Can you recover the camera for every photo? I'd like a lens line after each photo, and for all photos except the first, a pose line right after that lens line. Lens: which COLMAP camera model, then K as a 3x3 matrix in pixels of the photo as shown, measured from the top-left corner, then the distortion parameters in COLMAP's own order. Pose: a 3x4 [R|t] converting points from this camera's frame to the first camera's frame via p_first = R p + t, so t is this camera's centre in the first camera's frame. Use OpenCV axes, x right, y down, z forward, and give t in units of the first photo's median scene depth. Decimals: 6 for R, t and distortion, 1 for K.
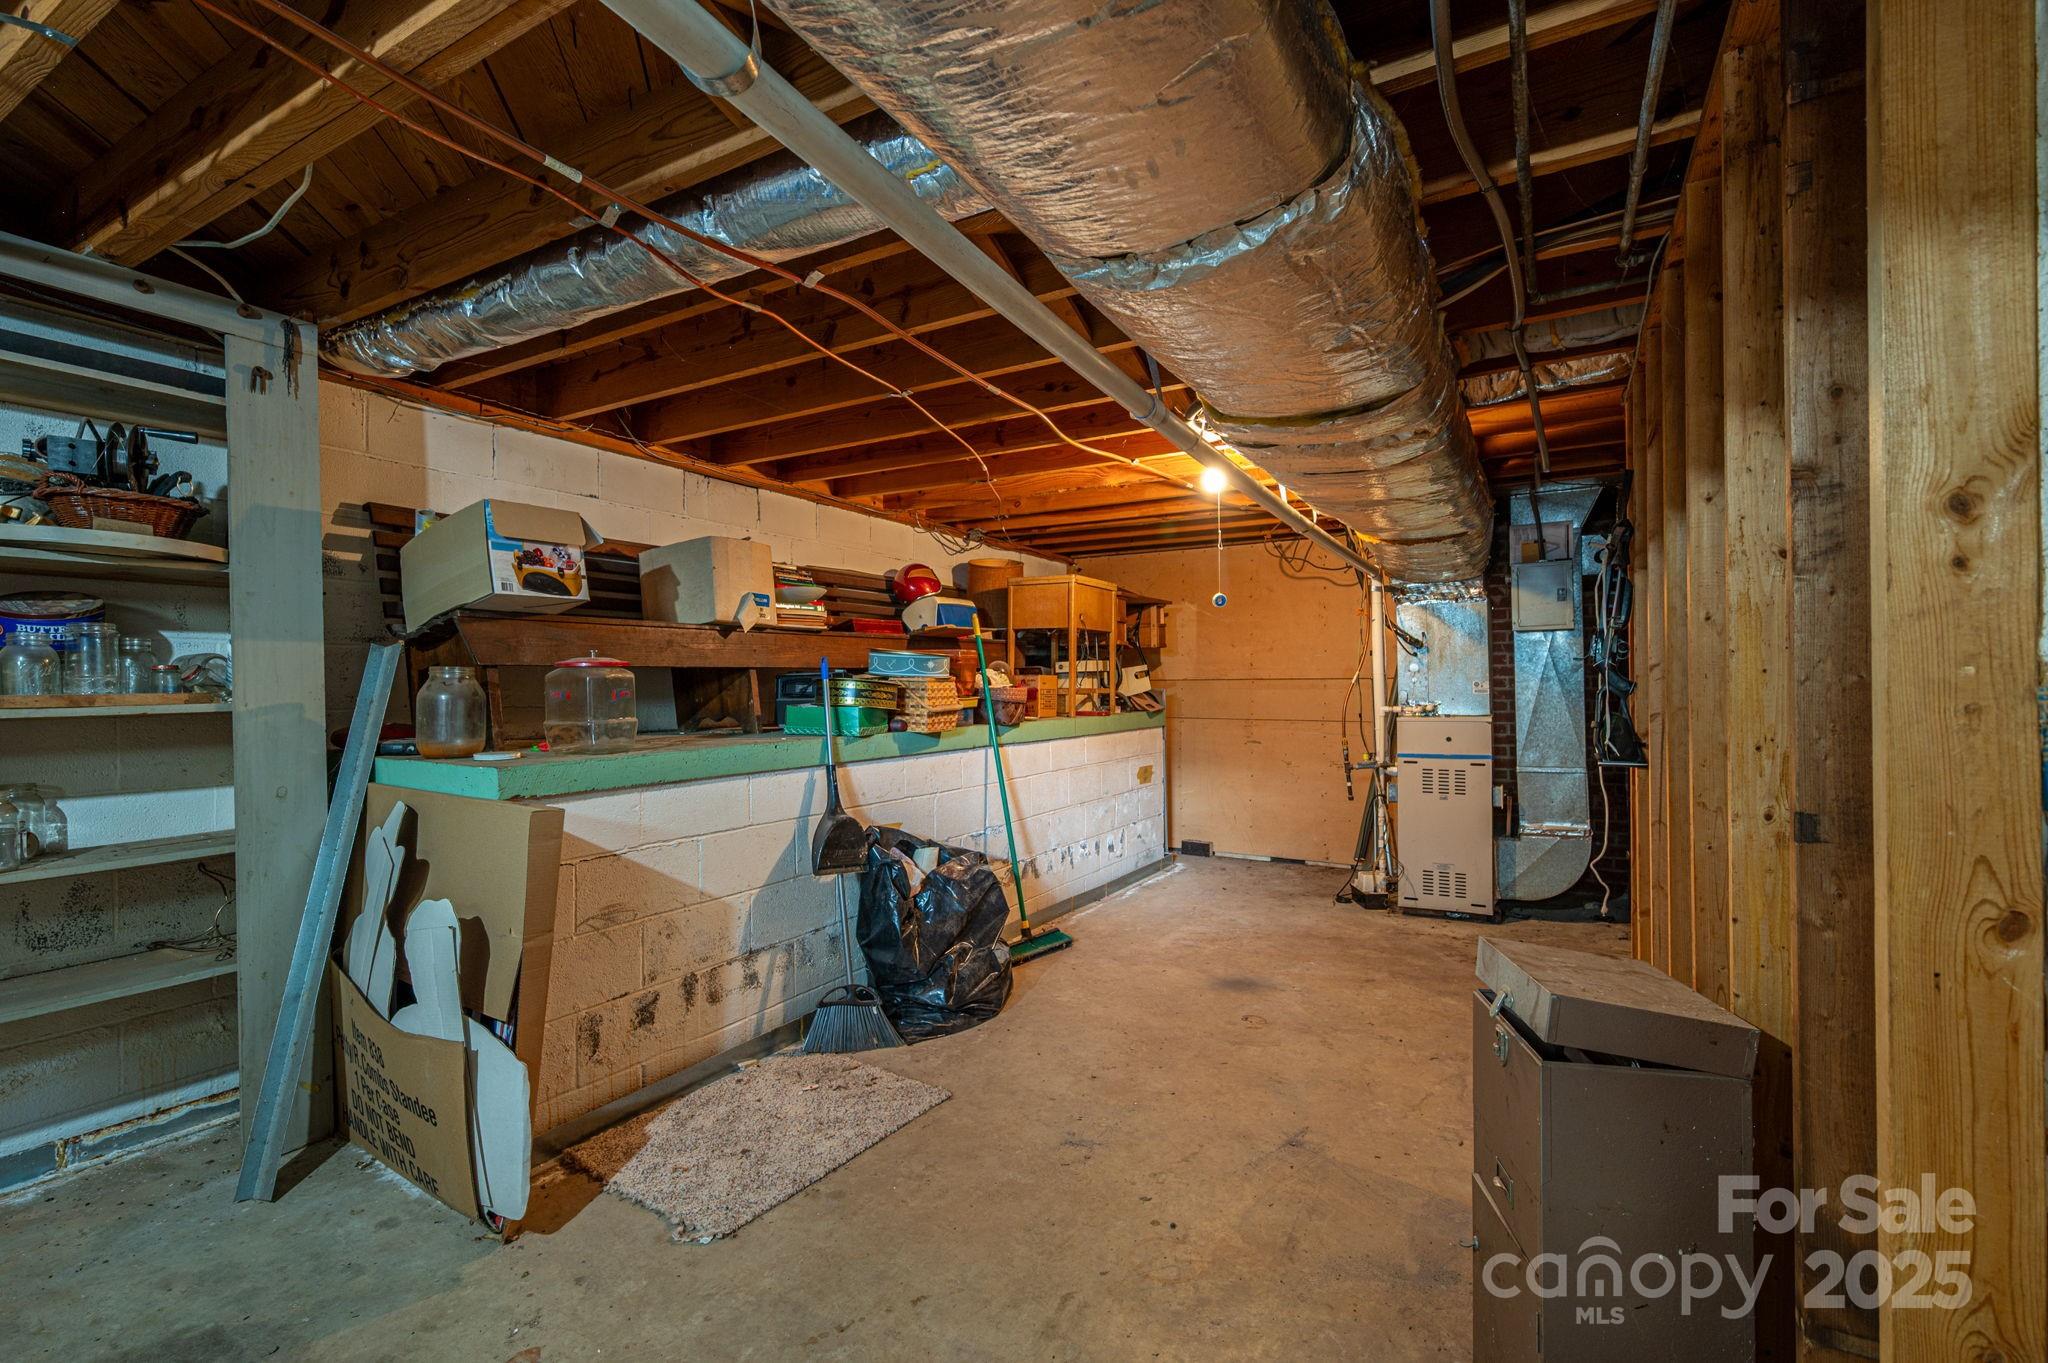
lens RADIAL K [[904.6, 0, 1022.5], [0, 904.6, 678.9], [0, 0, 1]] dist [-0.000449, 0.000035]
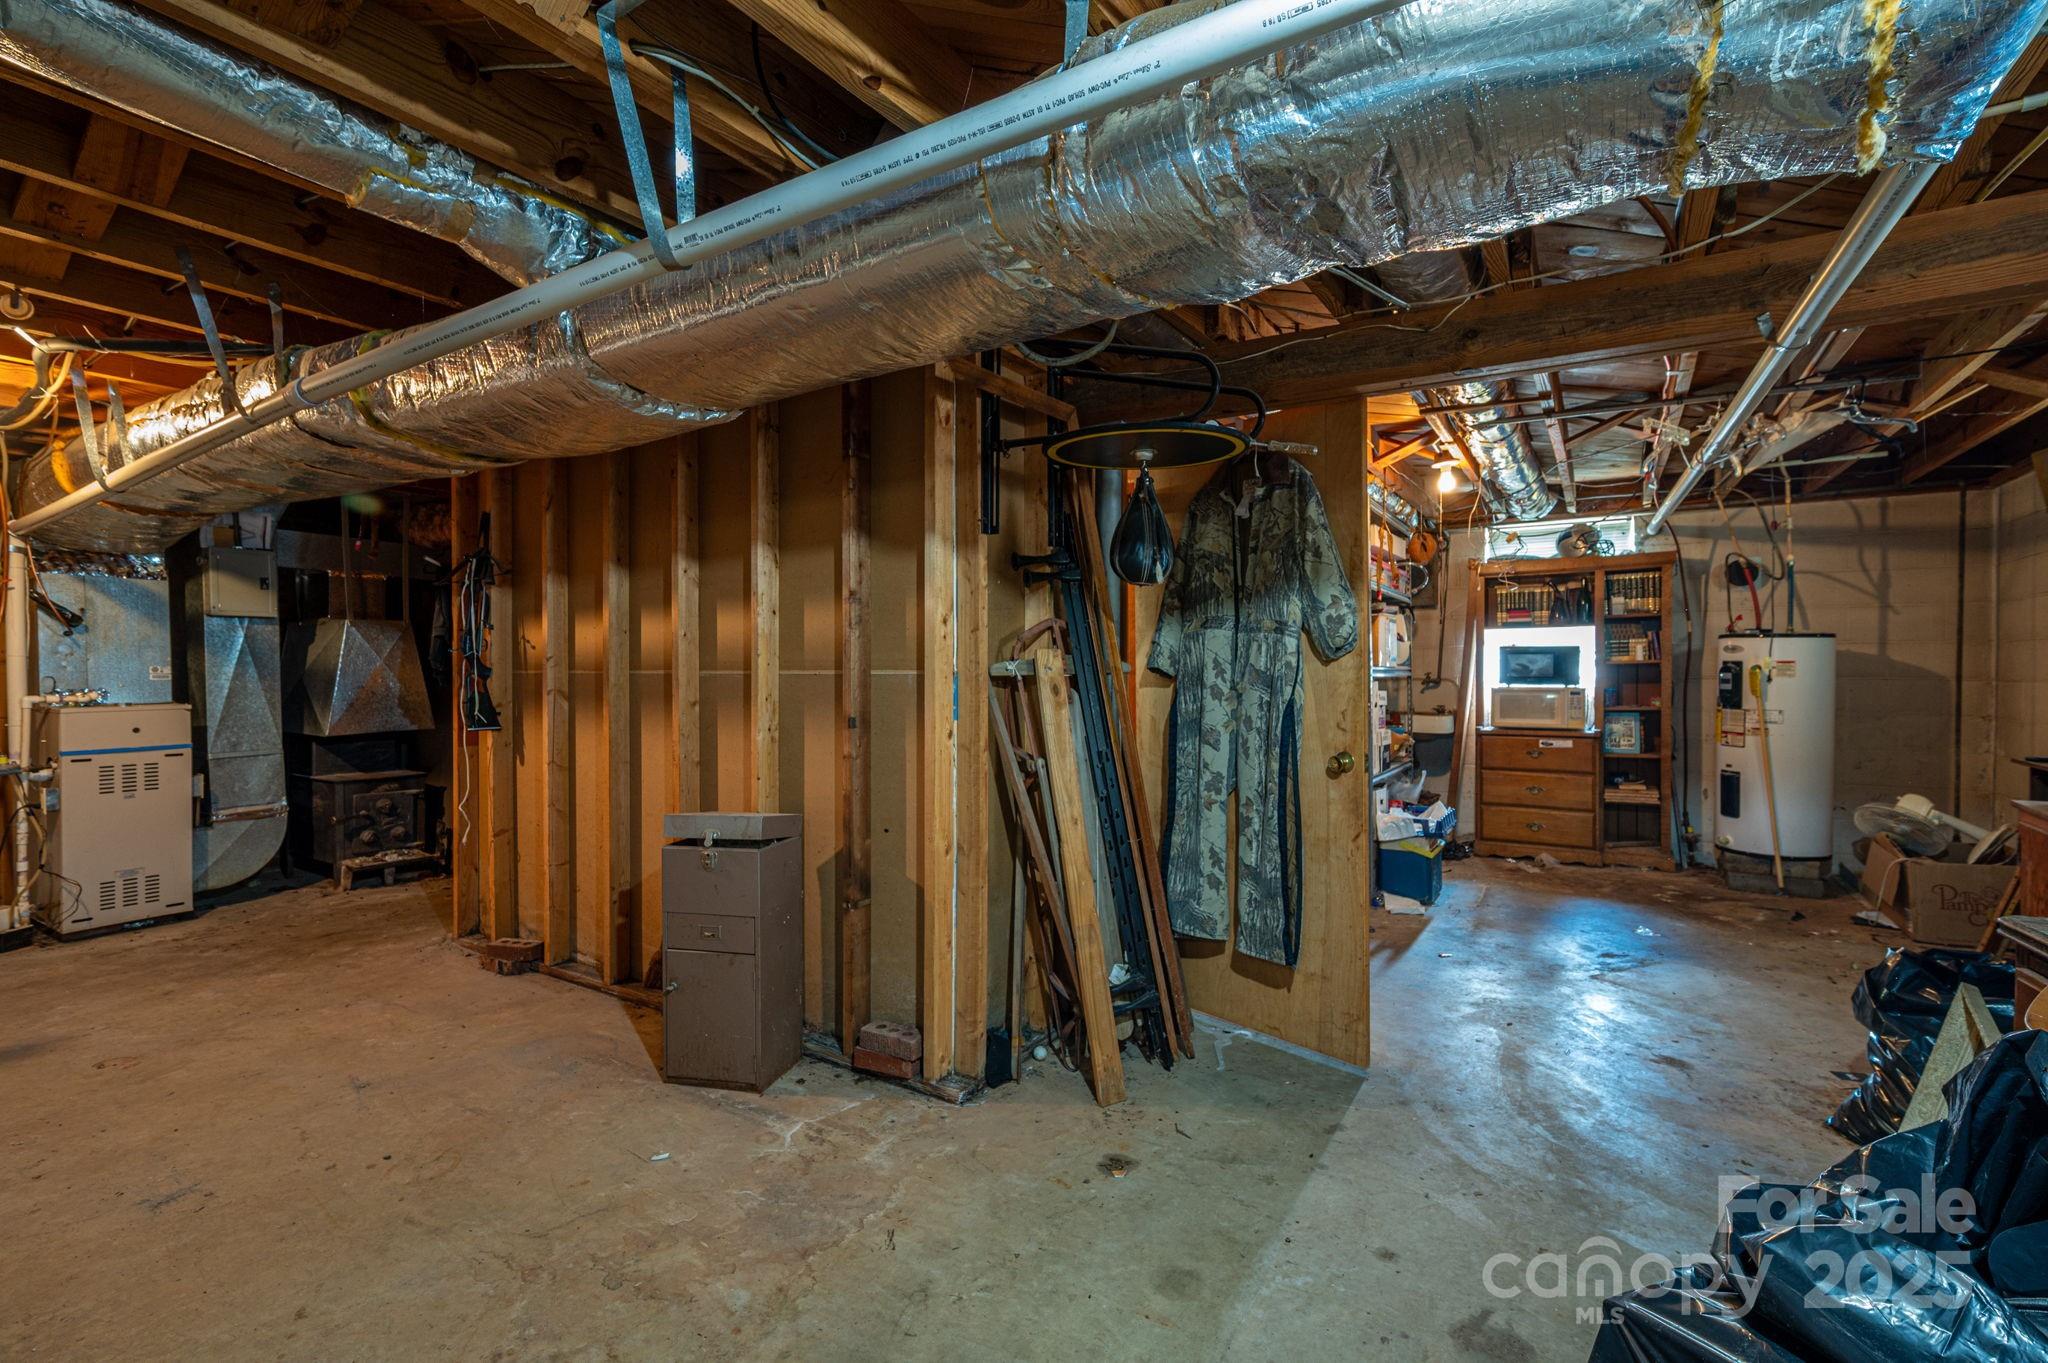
lens RADIAL K [[904.6, 0, 1022.5], [0, 904.6, 678.9], [0, 0, 1]] dist [-0.000449, 0.000035]
pose [[0.046400, -0.006224, 0.998904, -0.393351], [-0.008198, 0.999945, 0.006611, 0.002313], [-0.998889, -0.008496, 0.046346, 0.078057]]
